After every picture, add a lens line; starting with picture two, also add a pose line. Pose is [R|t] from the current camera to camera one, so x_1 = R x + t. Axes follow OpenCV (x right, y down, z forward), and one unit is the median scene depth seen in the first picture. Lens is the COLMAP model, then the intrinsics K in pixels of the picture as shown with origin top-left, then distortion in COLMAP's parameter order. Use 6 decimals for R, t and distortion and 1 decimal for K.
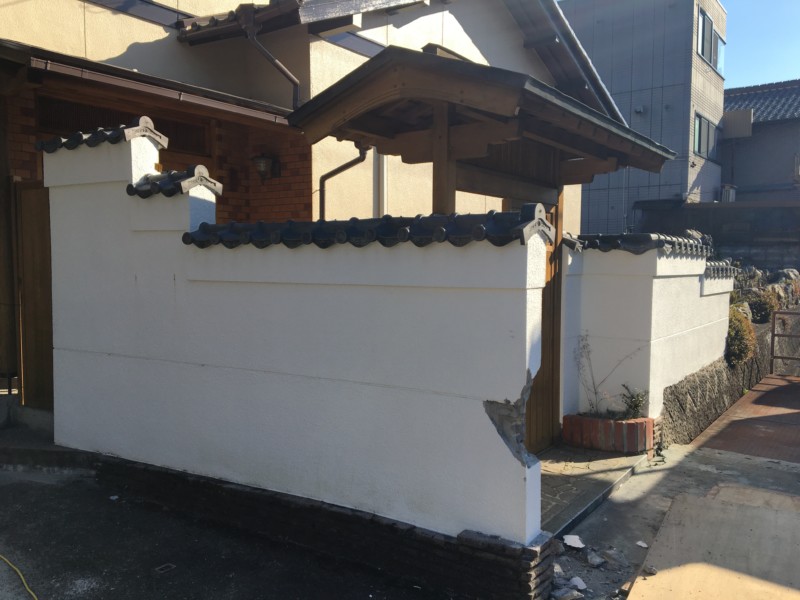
lens RADIAL K [[673.1, 0, 403.6], [0, 673.1, 300.3], [0, 0, 1]] dist [0.053255, -0.064101]
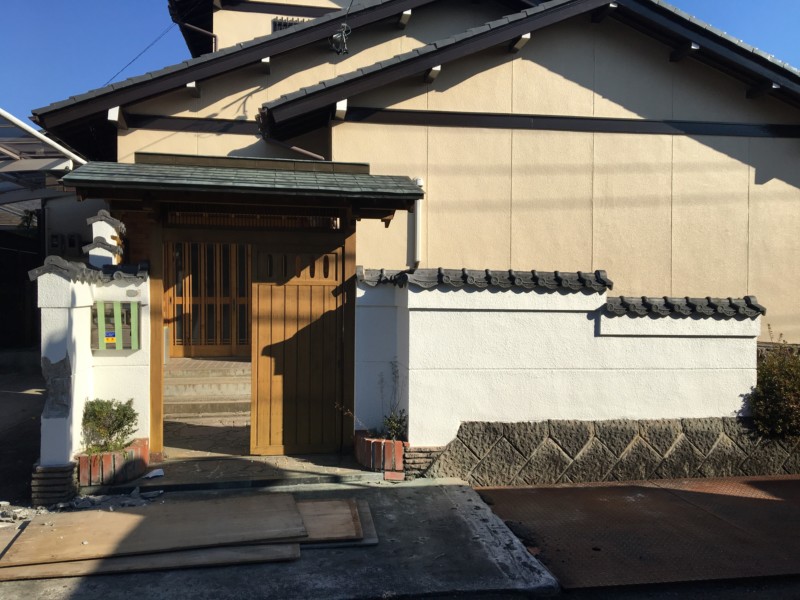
lens RADIAL K [[673.1, 0, 407.4], [0, 673.1, 300.0], [0, 0, 1]] dist [0.053255, -0.064101]
pose [[0.714104, 0.011830, -0.699939, 1.130080], [-0.048798, 0.998266, -0.032914, -0.014192], [0.698336, 0.057660, 0.713444, 0.246644]]
